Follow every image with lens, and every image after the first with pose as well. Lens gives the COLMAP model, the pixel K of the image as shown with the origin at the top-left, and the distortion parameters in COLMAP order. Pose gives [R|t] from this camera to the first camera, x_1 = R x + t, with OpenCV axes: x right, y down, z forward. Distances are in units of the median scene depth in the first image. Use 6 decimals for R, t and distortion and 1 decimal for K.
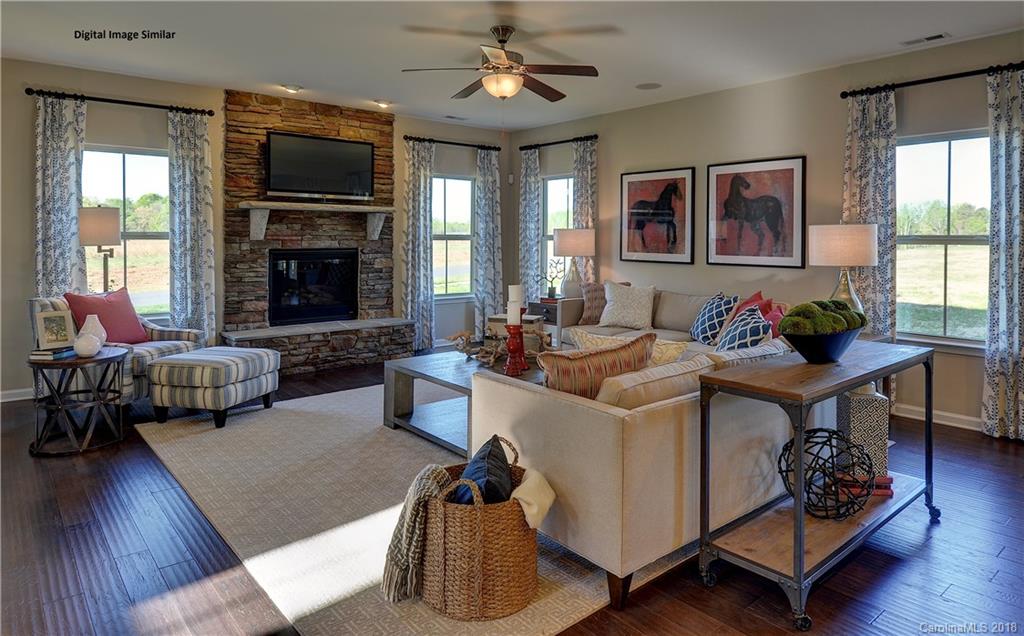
lens RADIAL K [[612.9, 0, 512.4], [0, 612.9, 315.4], [0, 0, 1]] dist [0.004717, -0.001539]
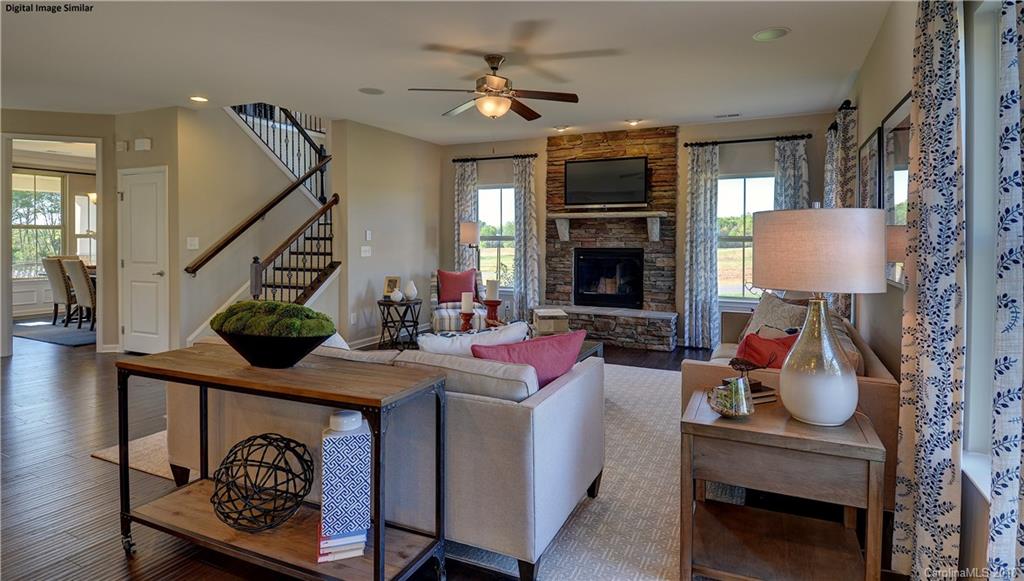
lens RADIAL K [[505.7, 0, 512.4], [0, 505.7, 293.1], [0, 0, 1]] dist [-0.005986, -0.005081]
pose [[0.432526, 0.090325, -0.897086, 0.528320], [-0.112521, 0.992598, 0.045690, -0.043085], [0.894573, 0.081179, 0.439488, 0.383109]]
